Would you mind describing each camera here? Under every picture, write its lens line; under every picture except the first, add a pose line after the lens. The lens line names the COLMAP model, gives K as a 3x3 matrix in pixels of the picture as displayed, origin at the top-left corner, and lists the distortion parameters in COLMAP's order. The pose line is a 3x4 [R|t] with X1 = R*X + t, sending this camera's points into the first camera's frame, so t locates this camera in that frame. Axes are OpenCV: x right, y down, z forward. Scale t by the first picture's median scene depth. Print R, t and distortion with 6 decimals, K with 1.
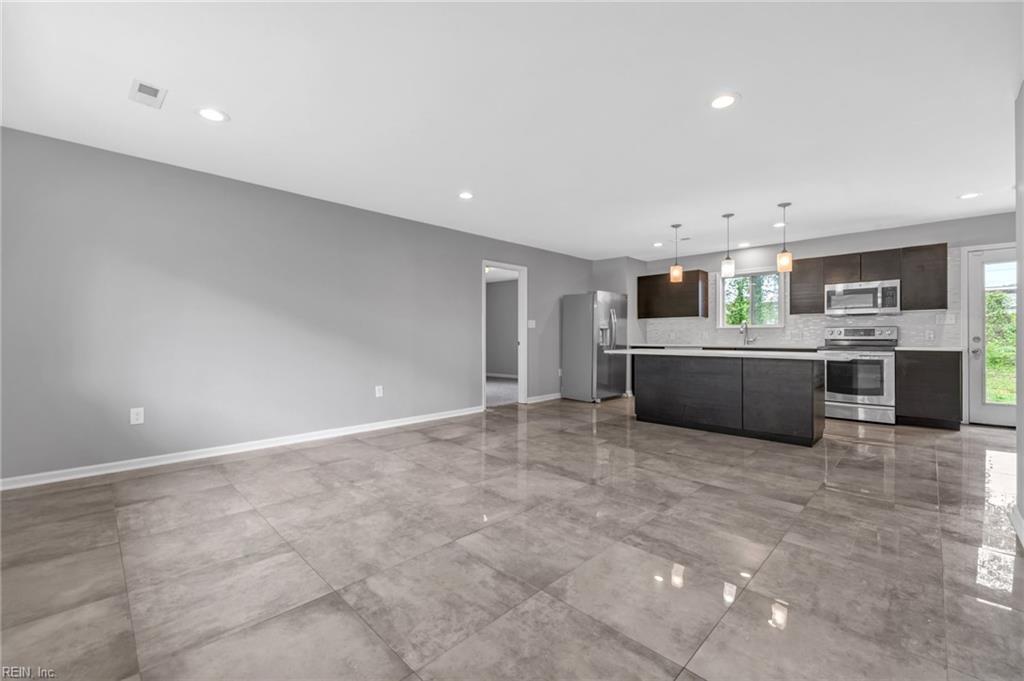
lens RADIAL K [[420.6, 0, 522.0], [0, 420.6, 334.5], [0, 0, 1]] dist [-0.000334, -0.000464]
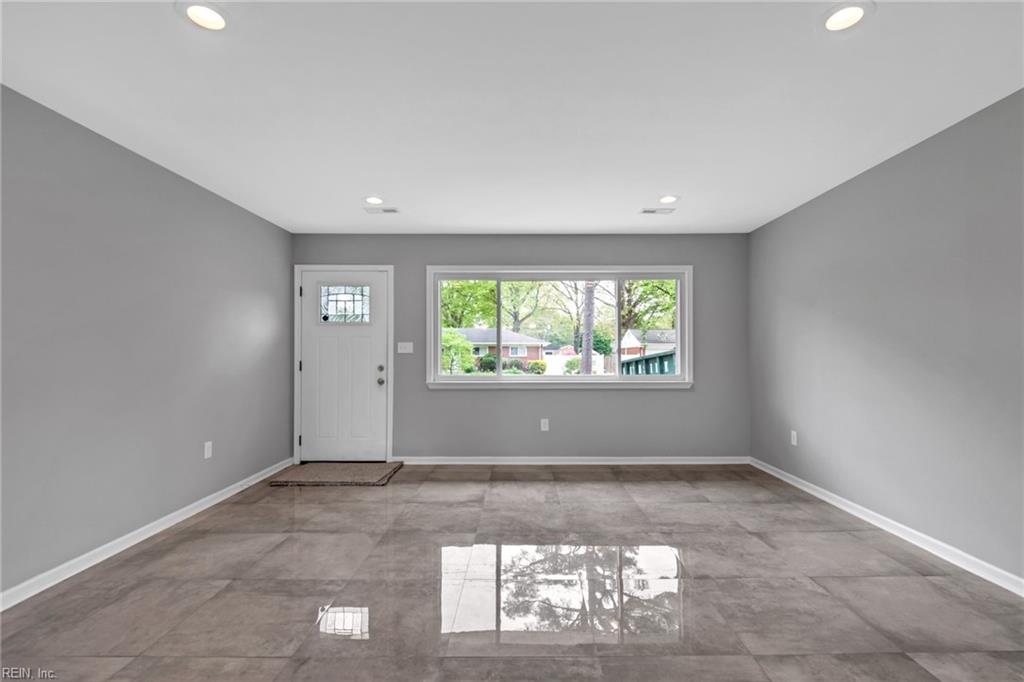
lens RADIAL K [[451.6, 0, 523.4], [0, 451.6, 352.0], [0, 0, 1]] dist [0.002375, -0.000287]
pose [[-0.714834, -0.003243, -0.699287, 0.324142], [0.004847, 0.999942, -0.009592, -0.020621], [0.699277, -0.010246, -0.714777, 0.970750]]
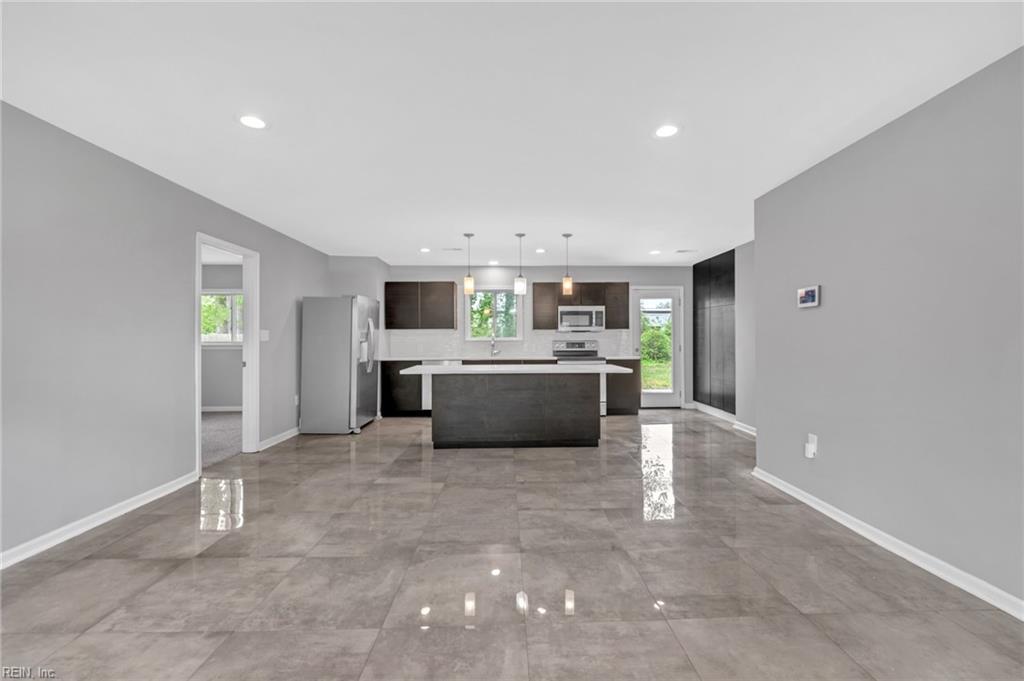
lens RADIAL K [[420.6, 0, 522.0], [0, 420.6, 334.5], [0, 0, 1]] dist [-0.000334, -0.000464]
pose [[0.690661, 0.008451, 0.723129, -0.265469], [-0.000819, 0.999940, -0.010904, -0.027471], [-0.723178, 0.006939, 0.690627, 0.295419]]
